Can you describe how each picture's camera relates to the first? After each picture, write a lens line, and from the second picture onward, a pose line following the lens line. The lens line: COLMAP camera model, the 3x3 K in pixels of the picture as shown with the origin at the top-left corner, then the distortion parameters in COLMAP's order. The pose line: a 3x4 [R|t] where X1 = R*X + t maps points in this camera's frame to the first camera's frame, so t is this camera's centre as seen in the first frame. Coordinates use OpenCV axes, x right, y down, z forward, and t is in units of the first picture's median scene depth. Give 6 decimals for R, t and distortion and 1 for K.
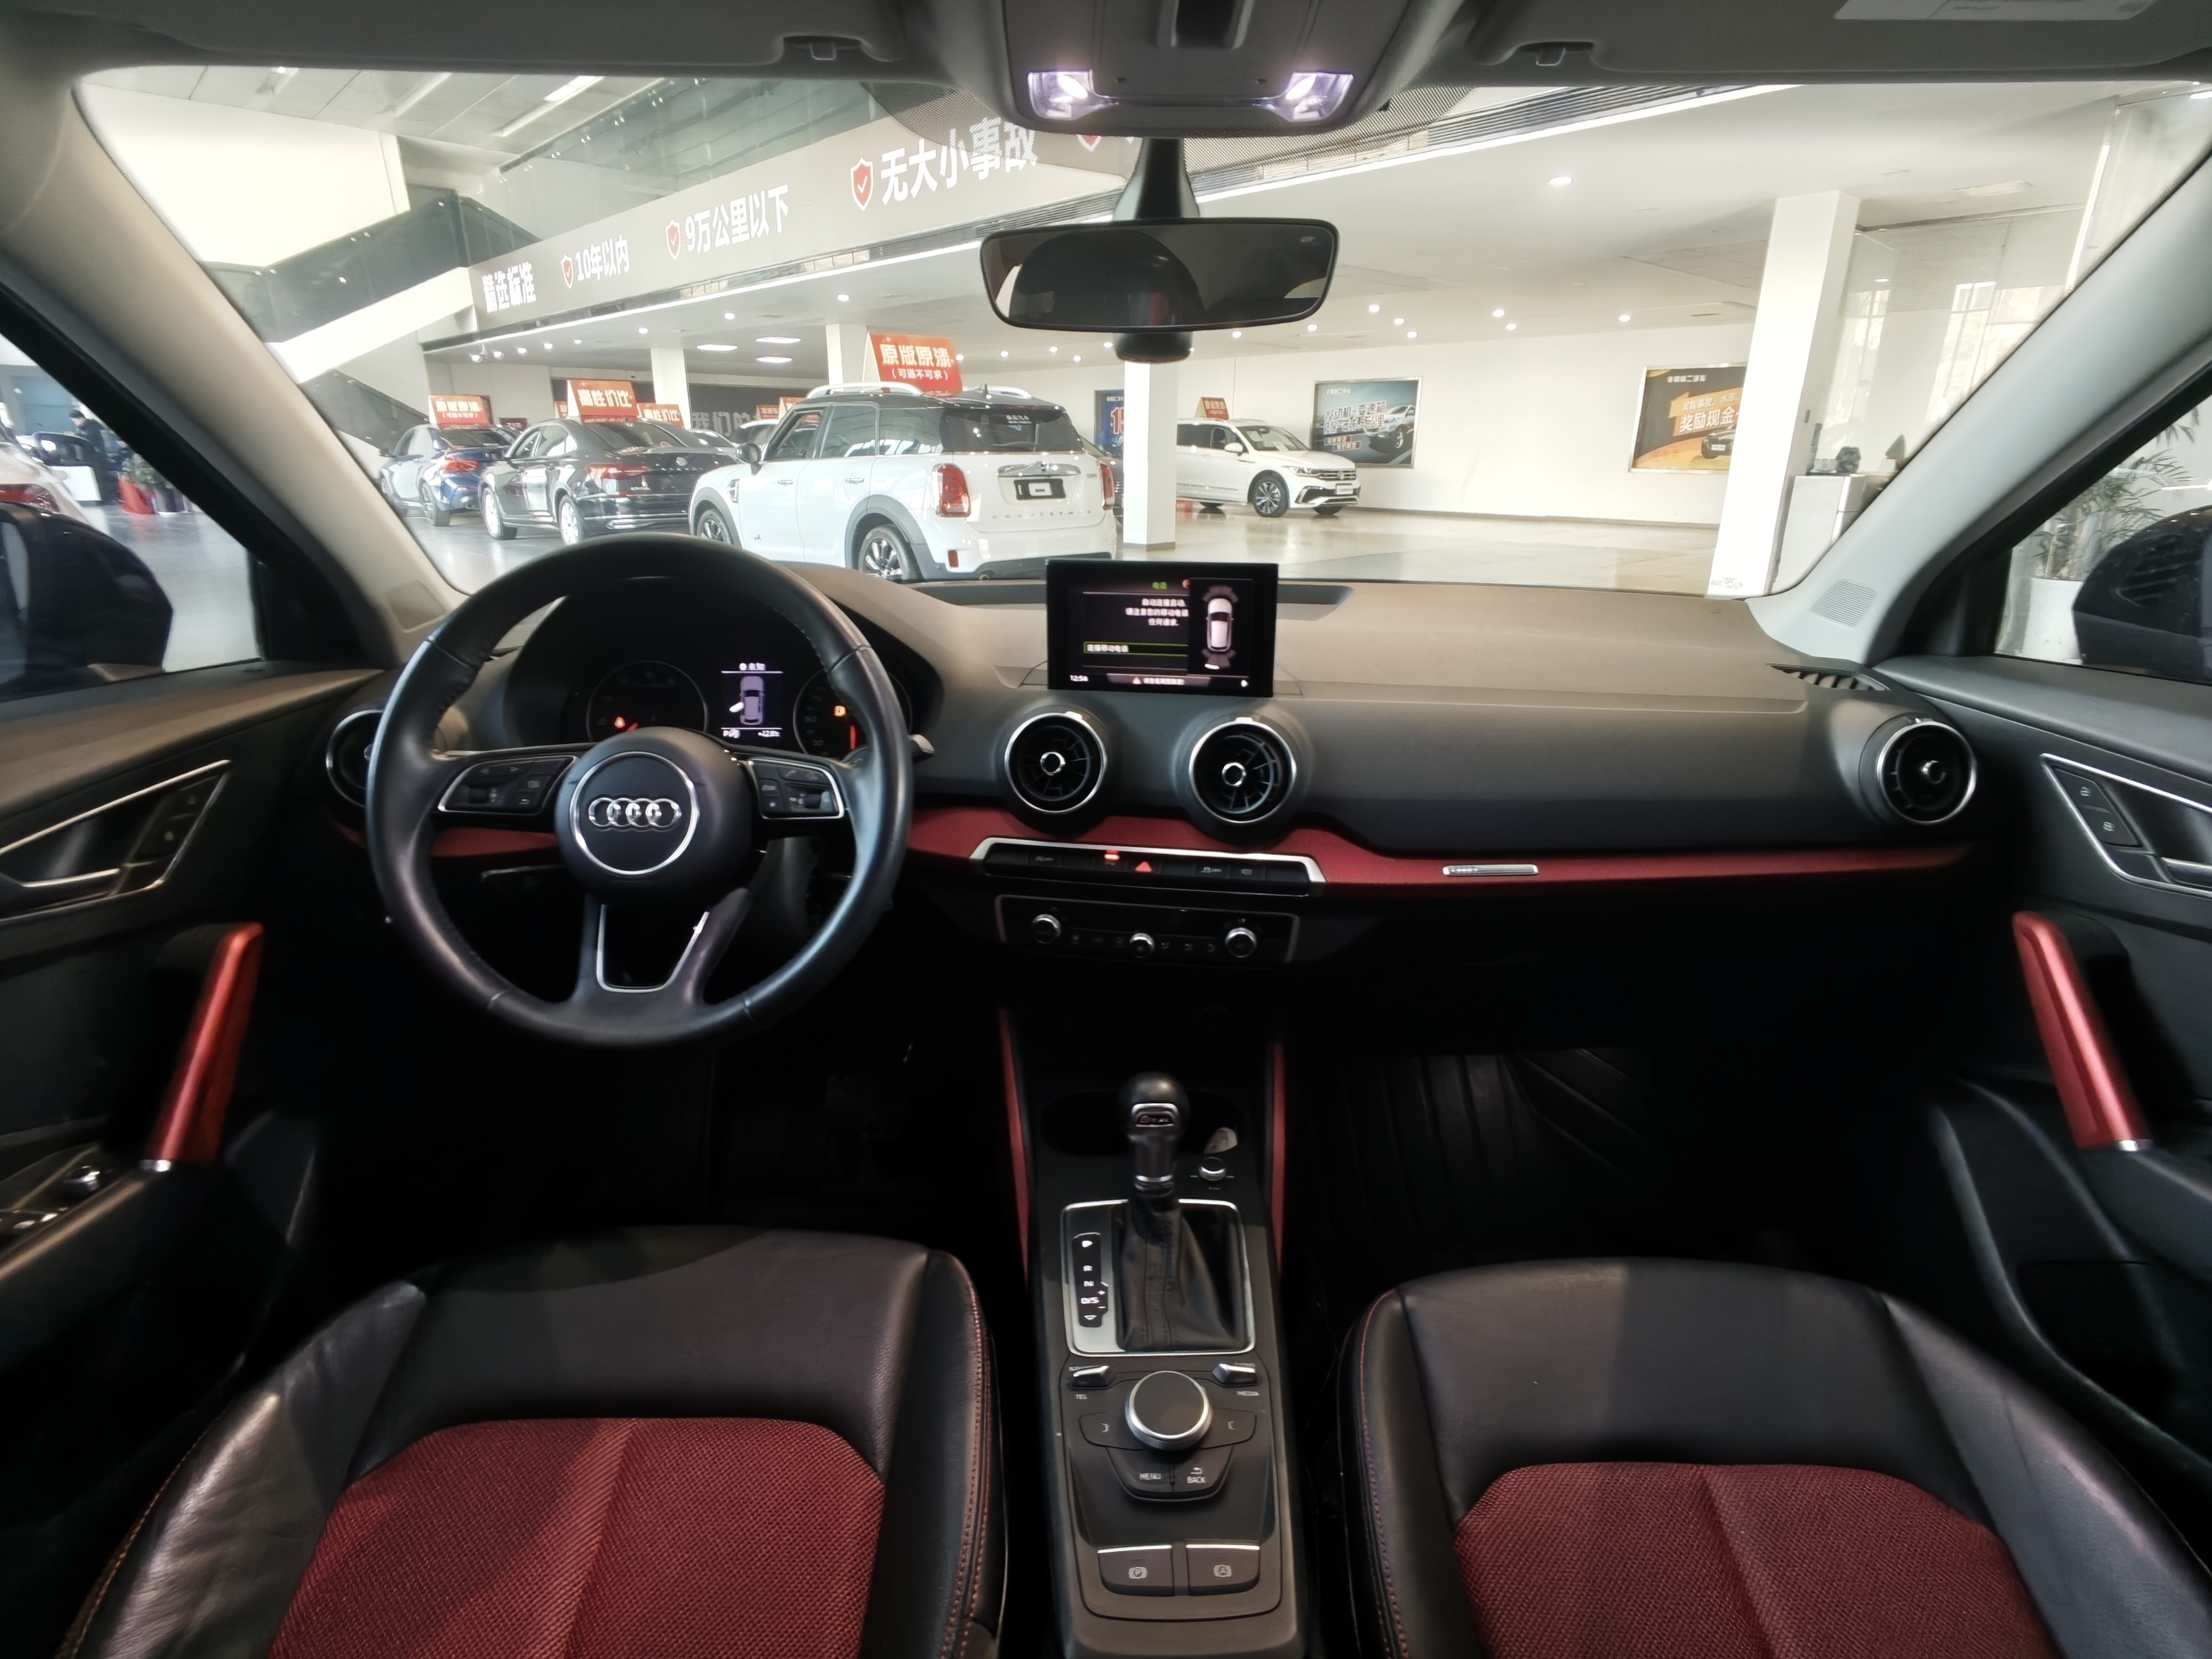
lens RADIAL K [[1111.1, 0, 1111.0], [0, 1111.1, 838.9], [0, 0, 1]] dist [0.002458, 0.000433]
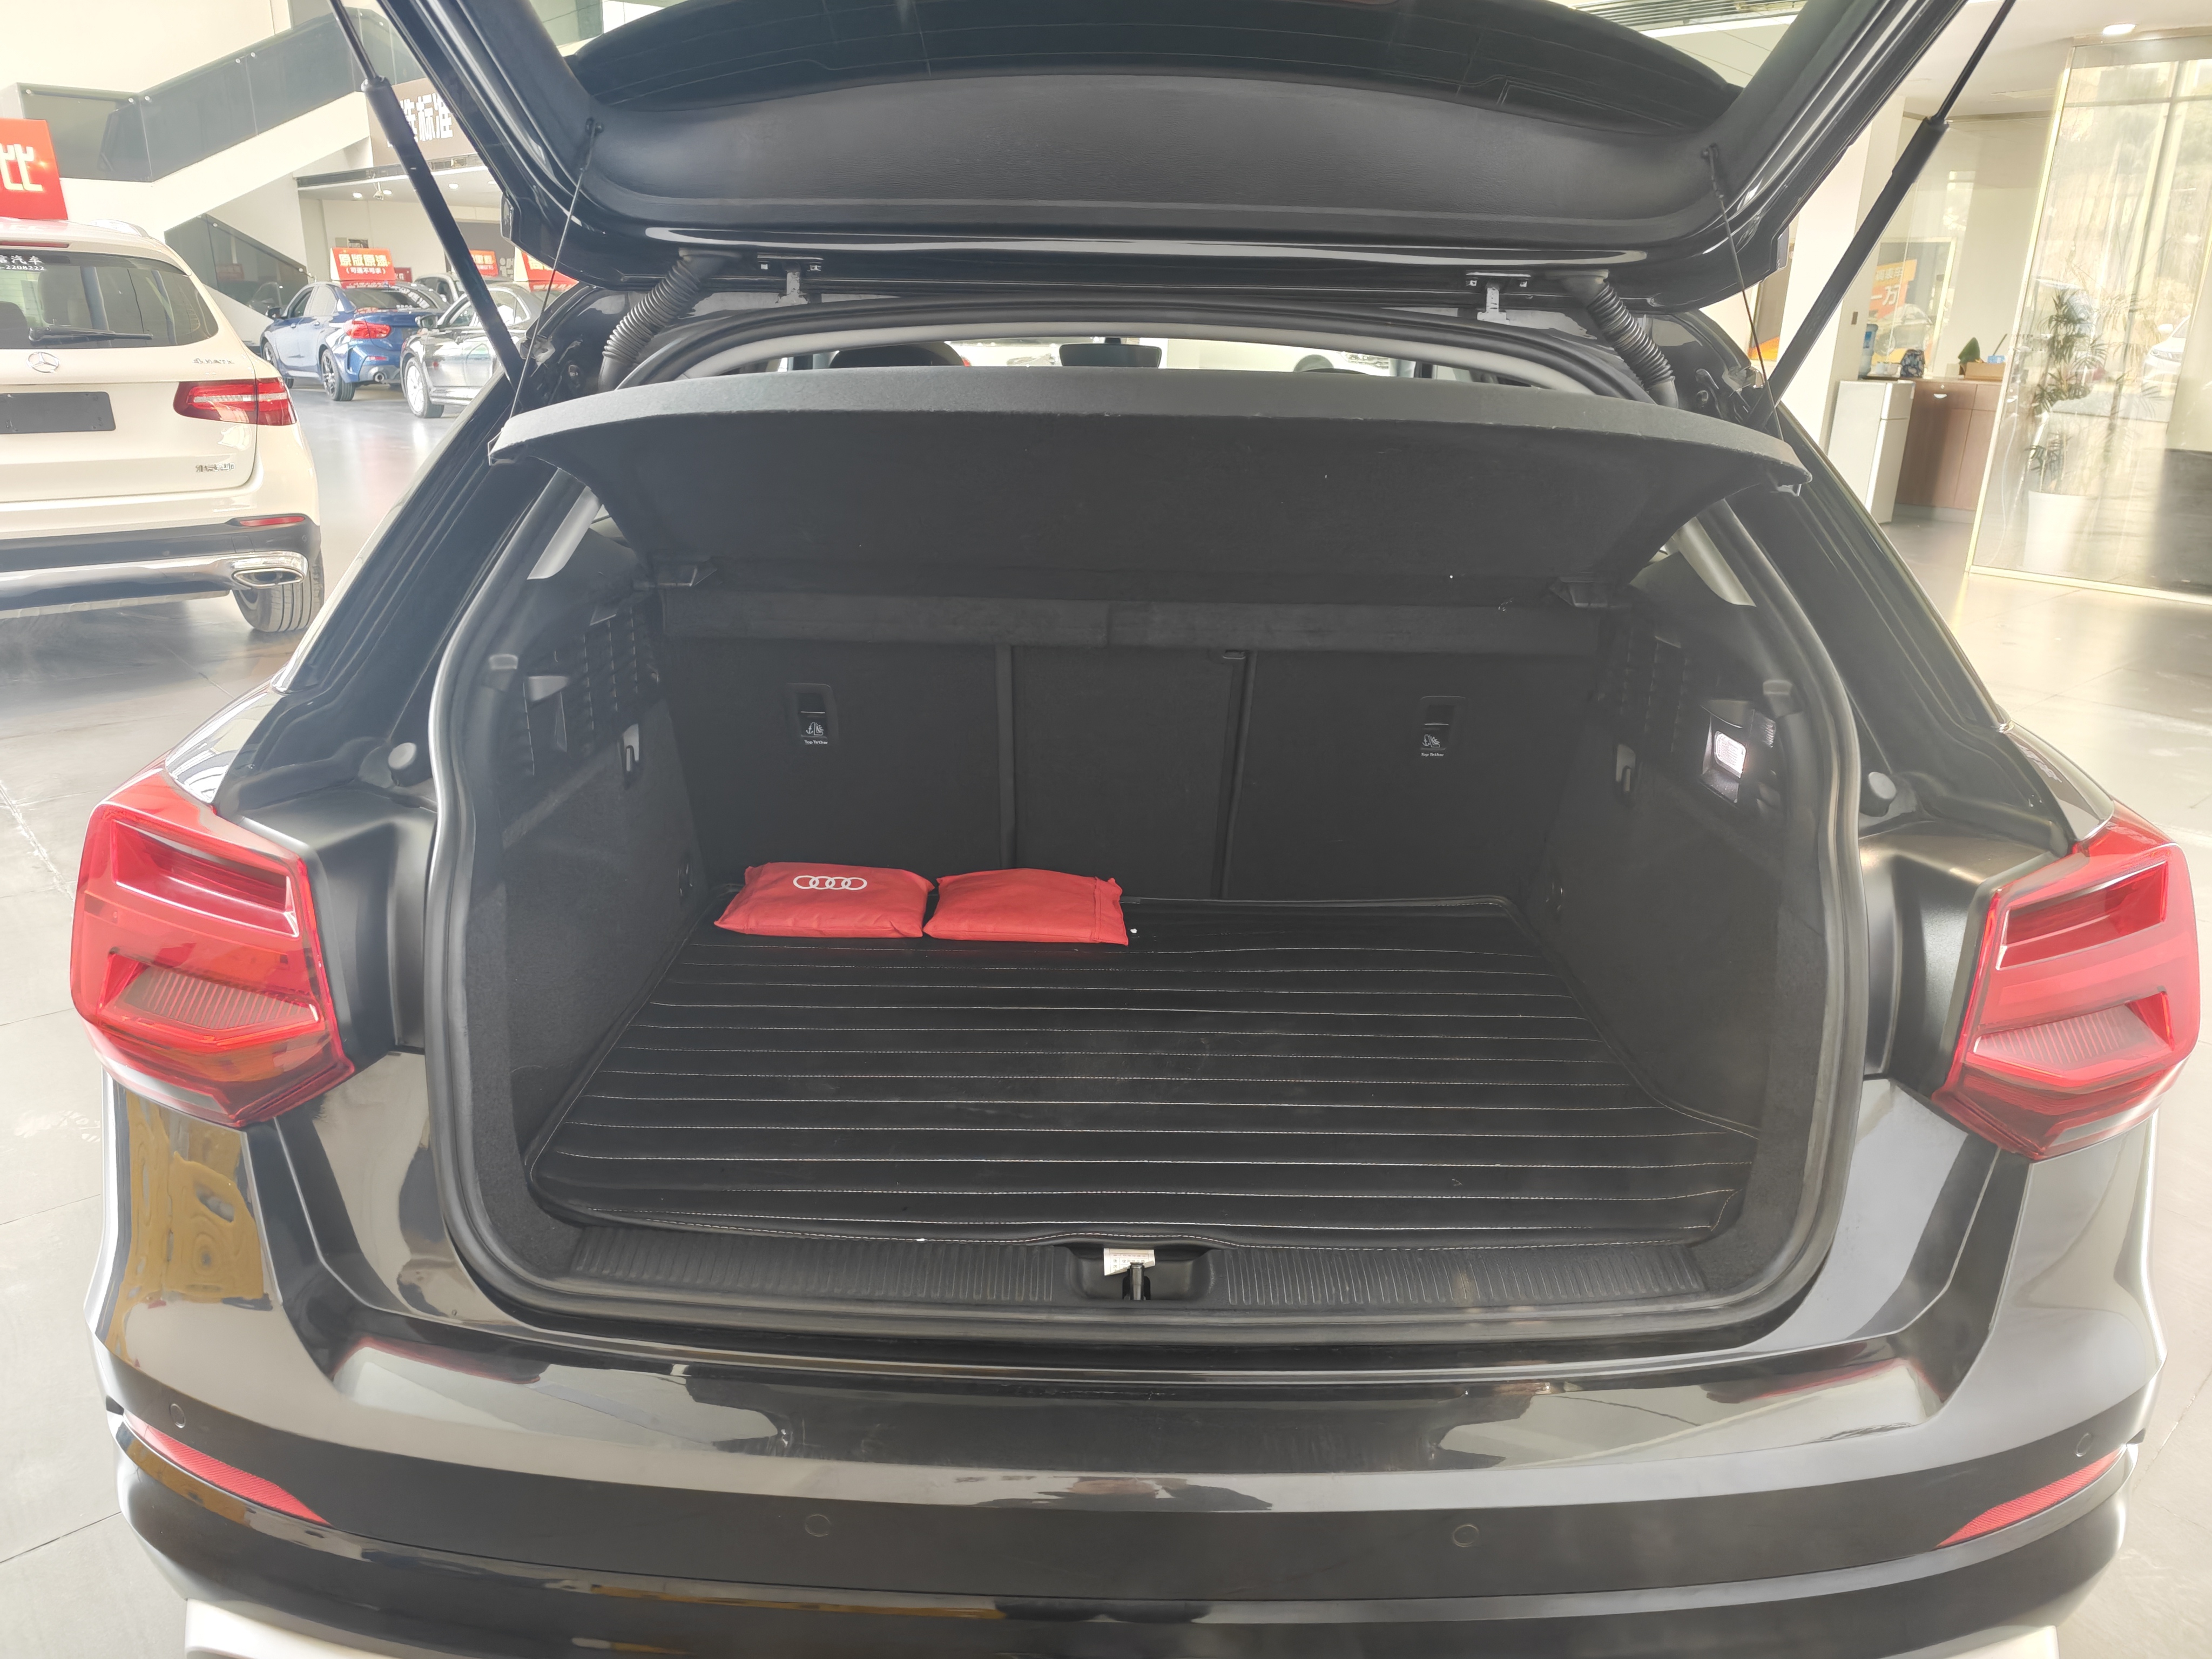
lens RADIAL K [[1514.3, 0, 1091.0], [0, 1514.3, 810.7], [0, 0, 1]] dist [0.009734, -0.019181]
pose [[0.999471, 0.025132, -0.020657, 0.004984], [-0.025482, 0.999533, -0.016884, 0.041192], [0.020223, 0.017402, 0.999644, -0.156266]]
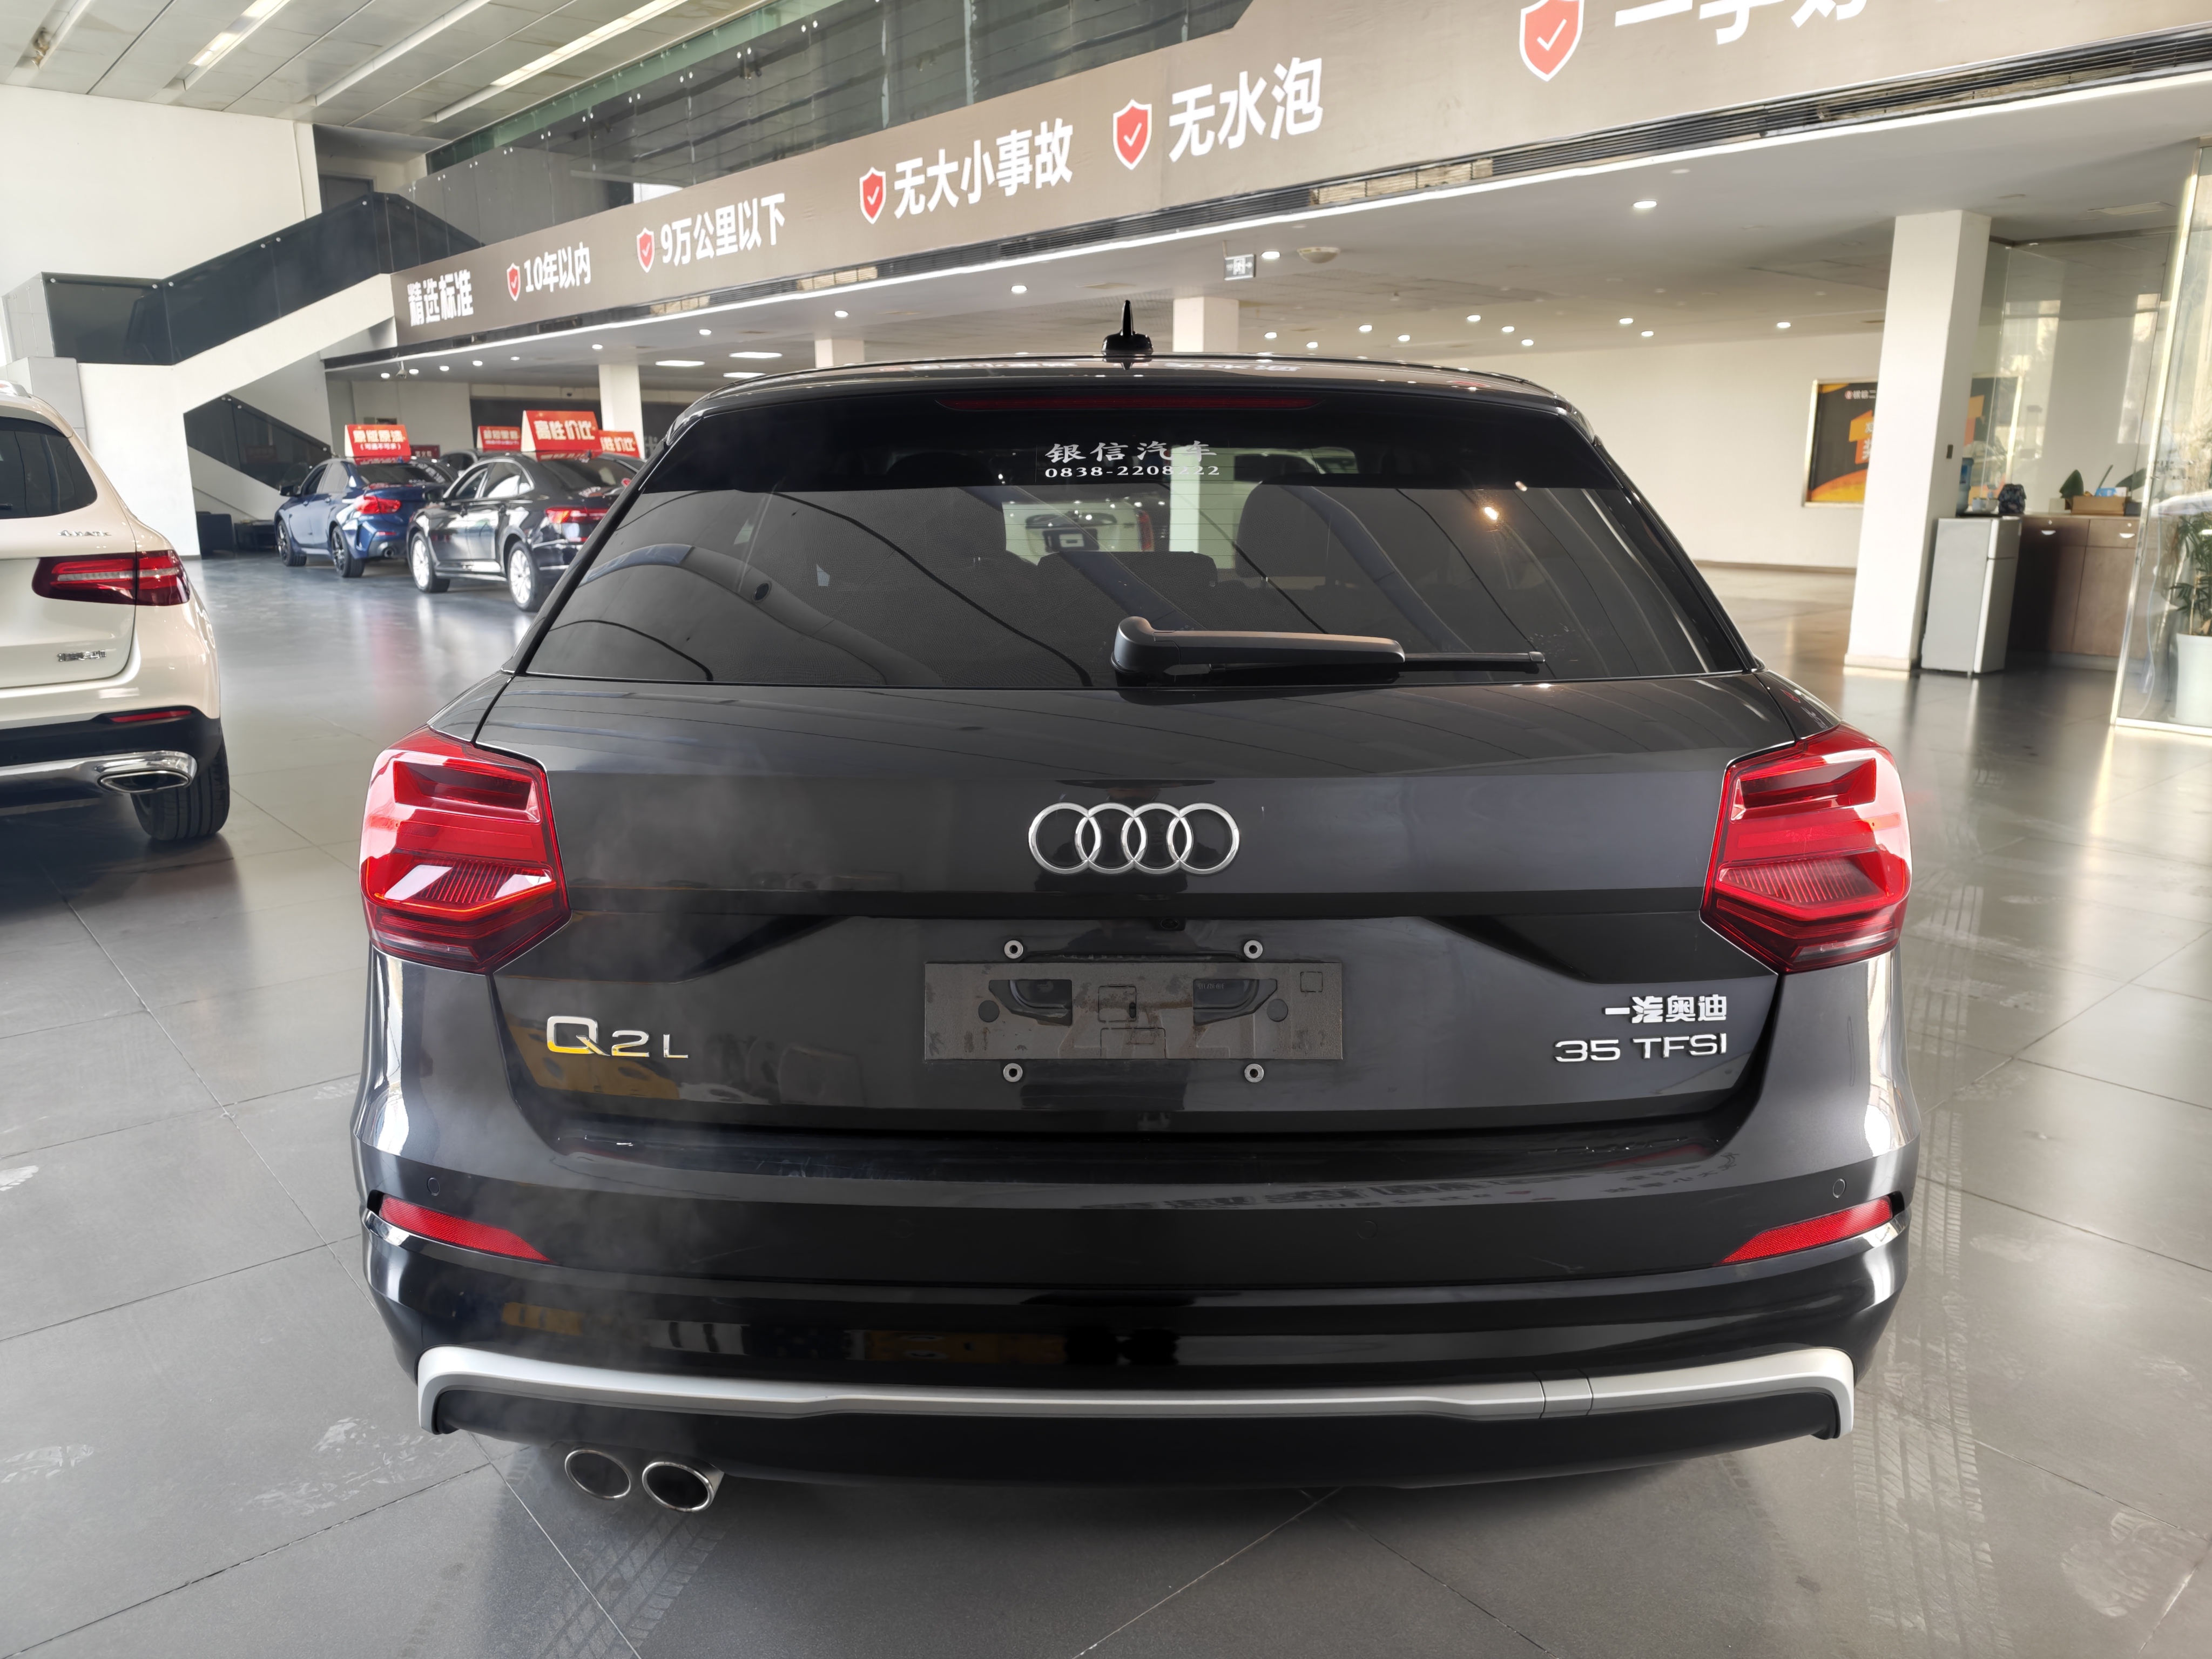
lens RADIAL K [[1514.3, 0, 1102.0], [0, 1514.3, 832.8], [0, 0, 1]] dist [0.009734, -0.019181]
pose [[0.999187, 0.003814, -0.040143, 0.005267], [-0.007948, 0.994614, -0.103342, 0.023605], [0.039533, 0.103577, 0.993835, -0.091060]]
